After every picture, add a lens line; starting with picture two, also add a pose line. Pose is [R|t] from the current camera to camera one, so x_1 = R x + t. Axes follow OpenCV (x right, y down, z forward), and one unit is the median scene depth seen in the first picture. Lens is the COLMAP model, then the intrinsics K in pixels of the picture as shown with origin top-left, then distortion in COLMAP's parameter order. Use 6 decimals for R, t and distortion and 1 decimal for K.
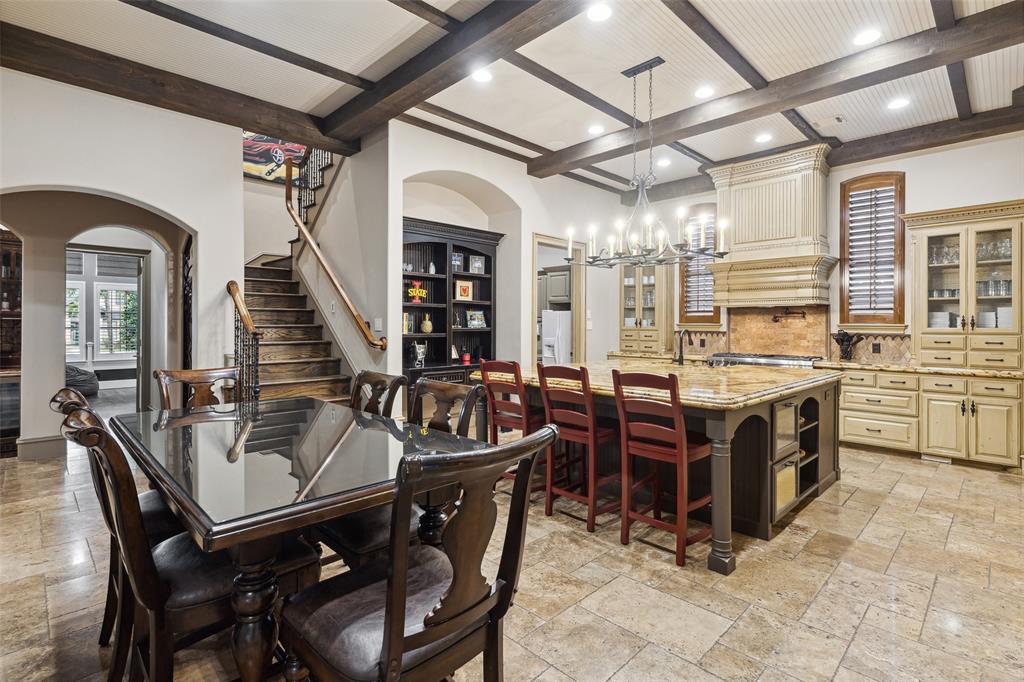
lens RADIAL K [[492.8, 0, 513.3], [0, 492.8, 327.3], [0, 0, 1]] dist [0.000524, -0.000041]
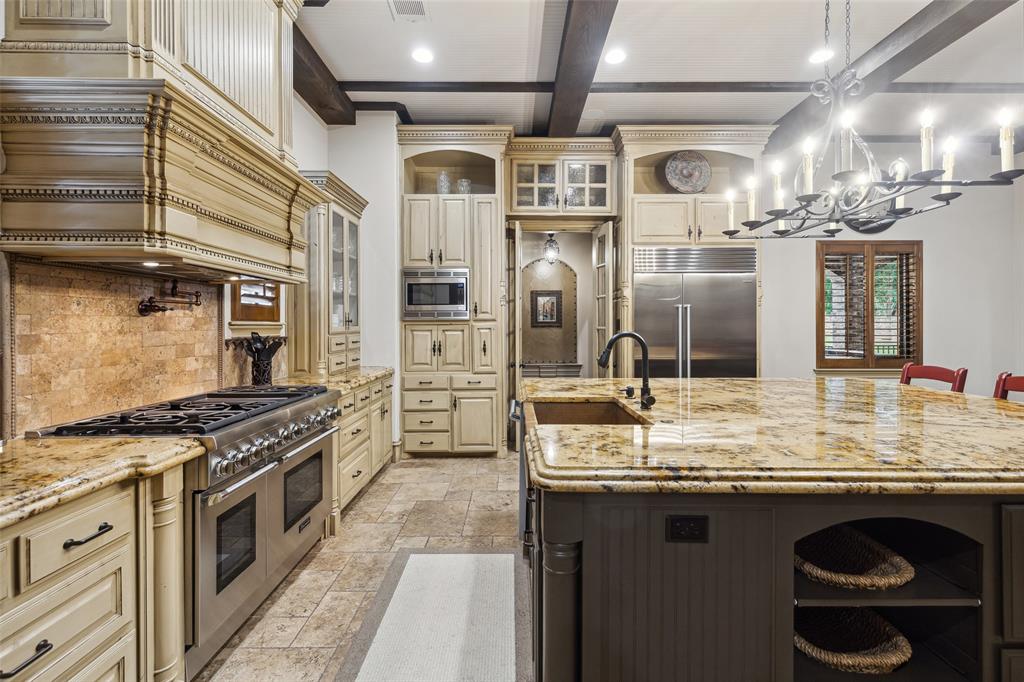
lens RADIAL K [[465.2, 0, 512.5], [0, 465.2, 329.4], [0, 0, 1]] dist [0.015089, -0.001135]
pose [[-0.709969, -0.011378, 0.704141, 0.095312], [-0.001211, 0.999888, 0.014936, -0.005202], [-0.704232, 0.009751, -0.709903, 1.067637]]
